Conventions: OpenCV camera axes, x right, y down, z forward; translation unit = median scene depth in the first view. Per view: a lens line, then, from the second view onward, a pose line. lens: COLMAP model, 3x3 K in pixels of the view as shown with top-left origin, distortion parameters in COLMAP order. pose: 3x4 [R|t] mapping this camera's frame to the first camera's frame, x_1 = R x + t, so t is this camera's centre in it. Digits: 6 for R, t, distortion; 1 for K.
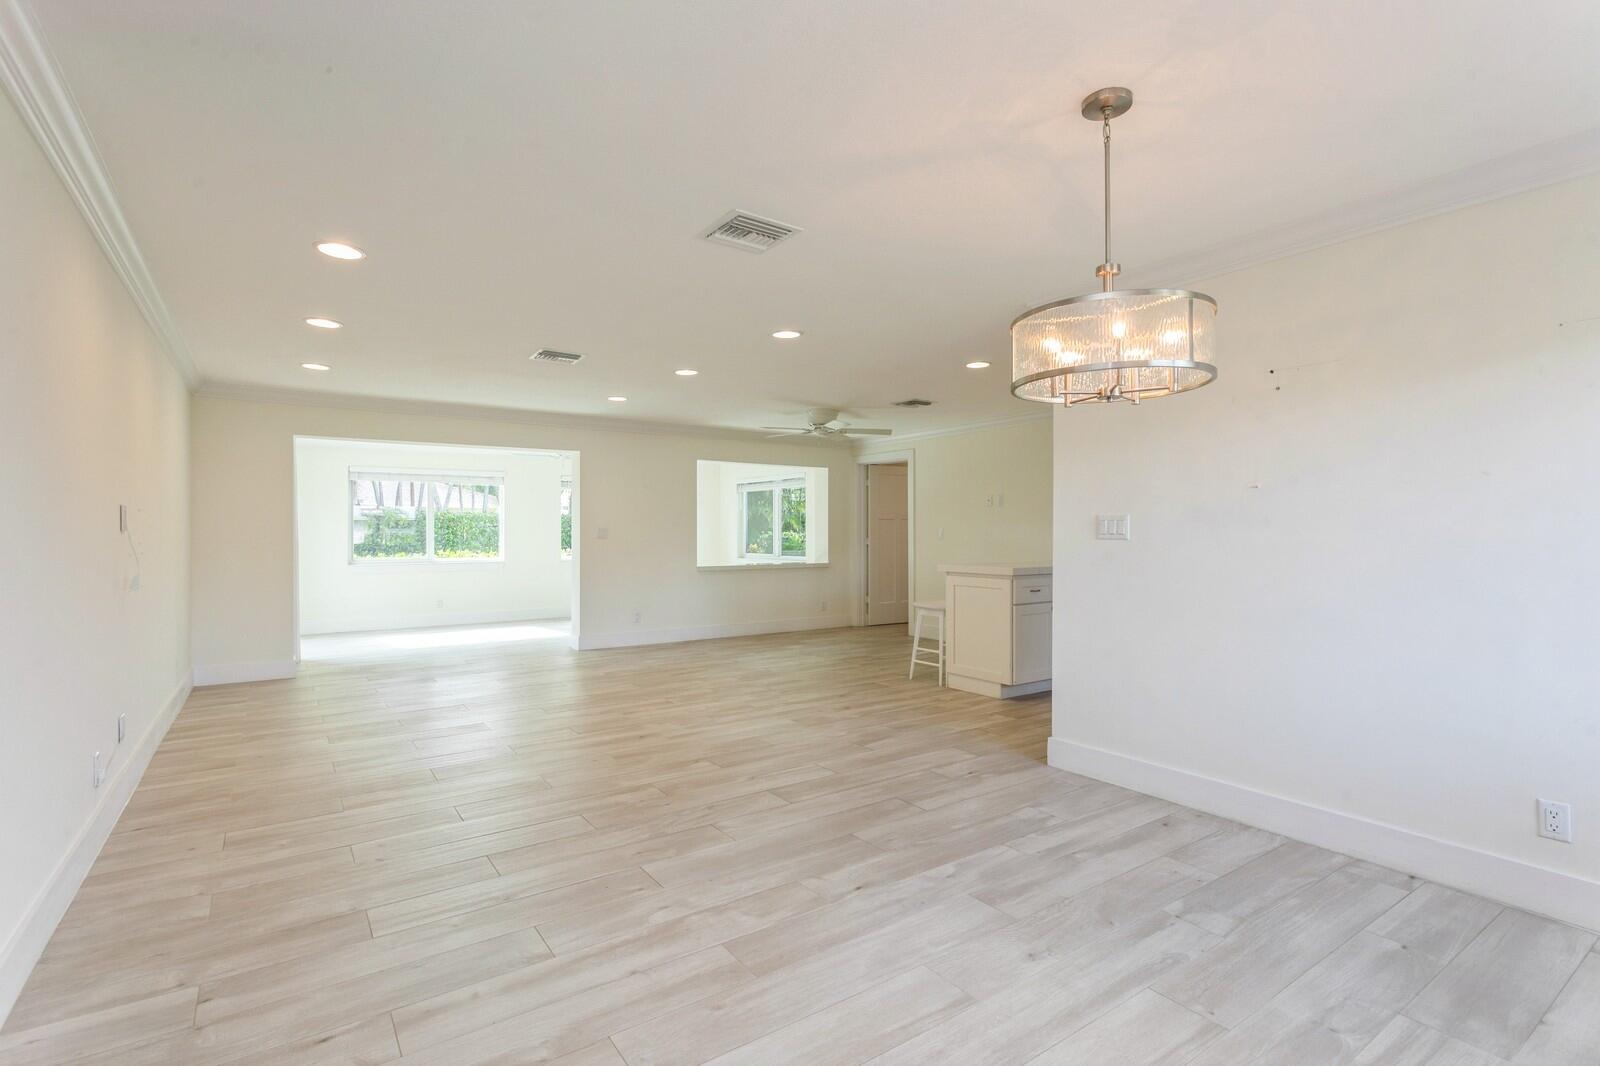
lens RADIAL K [[762.5, 0, 799.4], [0, 762.5, 536.5], [0, 0, 1]] dist [0.004946, -0.000105]
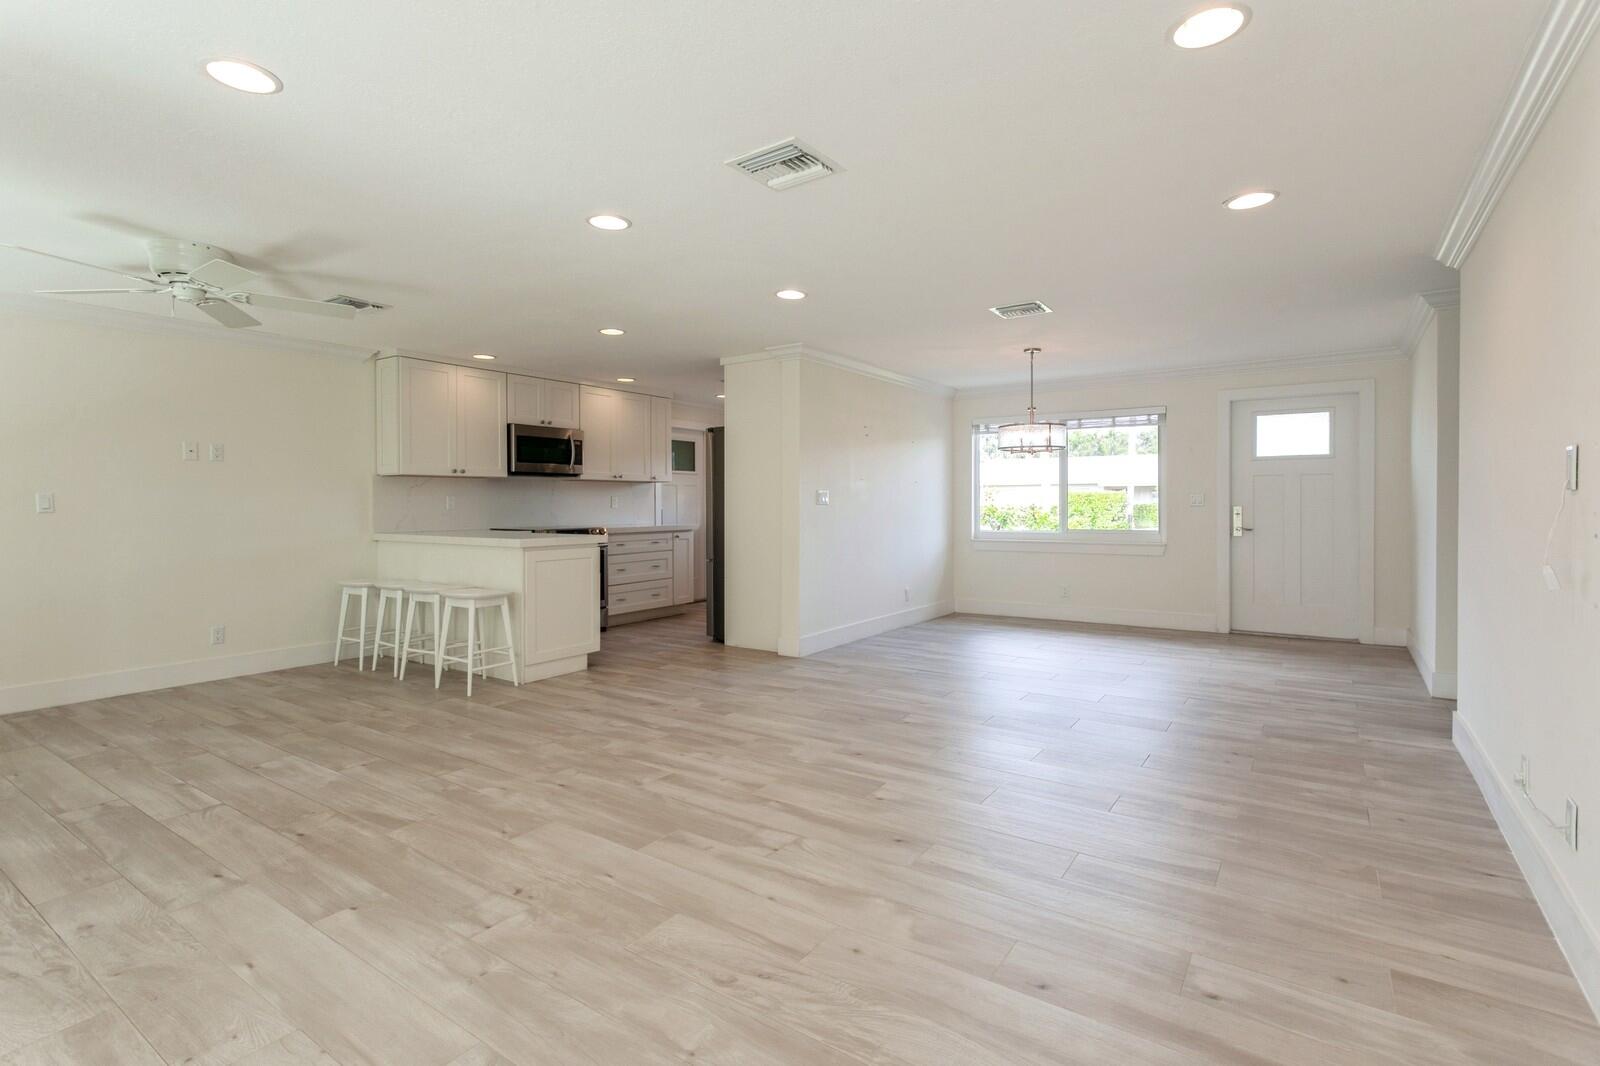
lens RADIAL K [[762.5, 0, 786.8], [0, 762.5, 523.2], [0, 0, 1]] dist [0.004946, -0.000105]
pose [[-0.345149, -0.024247, 0.938234, -1.173880], [0.012386, 0.999461, 0.030386, -0.007937], [-0.938466, 0.022108, -0.344663, 1.693933]]
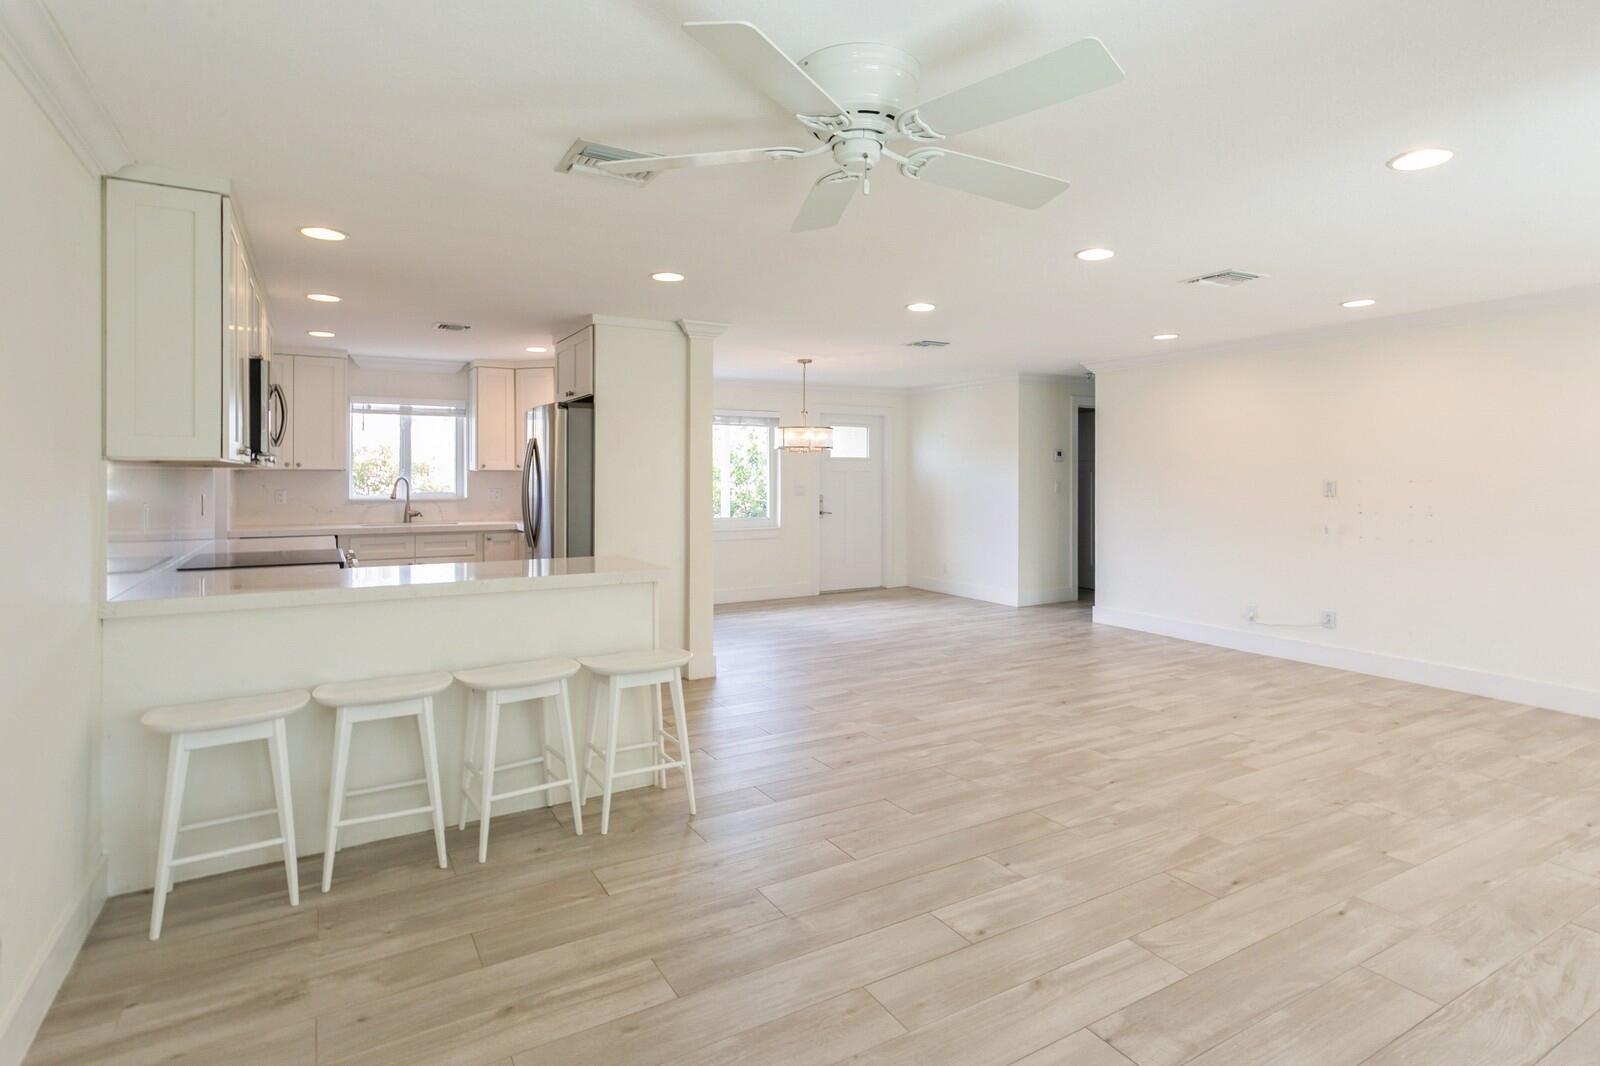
lens RADIAL K [[846.2, 0, 831.8], [0, 846.2, 469.8], [0, 0, 1]] dist [0.002157, 0.000288]
pose [[-0.998037, 0.002822, 0.062567, 0.038794], [0.002965, 0.999993, 0.002187, -0.064382], [-0.062560, 0.002368, -0.998038, 2.707800]]
